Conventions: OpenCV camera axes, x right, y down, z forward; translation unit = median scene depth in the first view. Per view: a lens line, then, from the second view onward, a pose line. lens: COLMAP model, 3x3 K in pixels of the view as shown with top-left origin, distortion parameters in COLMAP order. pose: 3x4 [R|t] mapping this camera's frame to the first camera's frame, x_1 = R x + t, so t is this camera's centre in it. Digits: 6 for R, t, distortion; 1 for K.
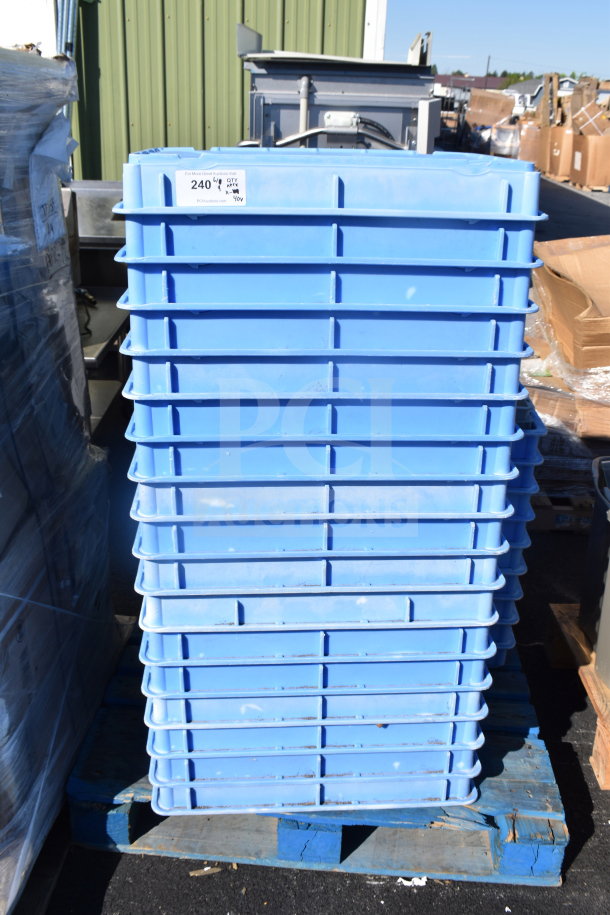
lens RADIAL K [[850.1, 0, 305.0], [0, 850.1, 457.5], [0, 0, 1]] dist [-0.083498, 0.008048]
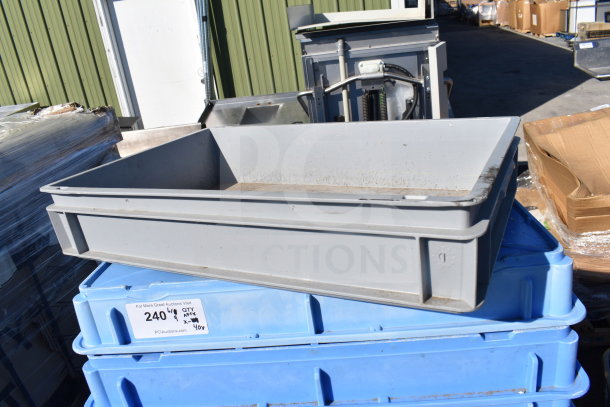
lens RADIAL K [[471.3, 0, 305.0], [0, 471.3, 203.5], [0, 0, 1]] dist [-0.104040, 0.025213]
pose [[0.979917, -0.092921, -0.176431, 0.051889], [0.093129, 0.995629, -0.007123, -0.192875], [0.176321, -0.009451, 0.984287, 0.250658]]
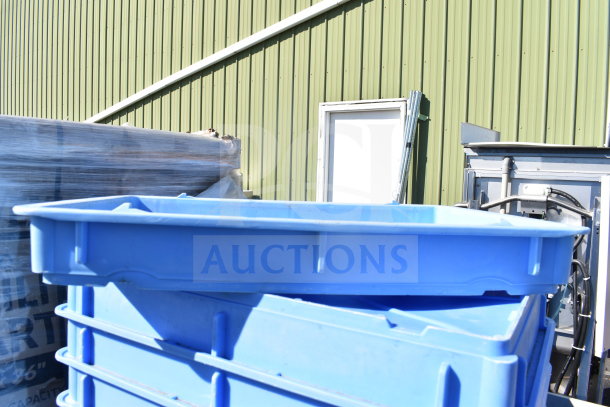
lens RADIAL K [[471.3, 0, 305.0], [0, 471.3, 203.5], [0, 0, 1]] dist [-0.104040, 0.025213]
pose [[0.825675, 0.040573, -0.562685, 0.147152], [-0.230842, 0.934385, -0.271359, -0.121234], [0.514754, 0.353946, 0.780865, 0.301661]]
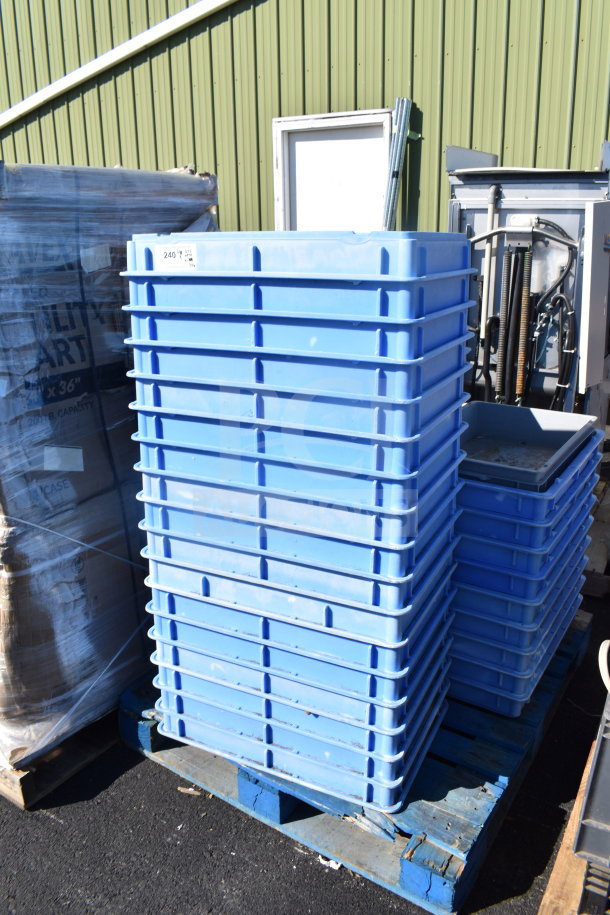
lens RADIAL K [[707.0, 0, 305.0], [0, 707.0, 457.5], [0, 0, 1]] dist [-0.104040, 0.025213]
pose [[0.867158, 0.126762, -0.481631, 0.286579], [-0.164907, 0.985596, -0.037506, 0.003282], [0.469939, 0.111947, 0.875571, 0.063063]]
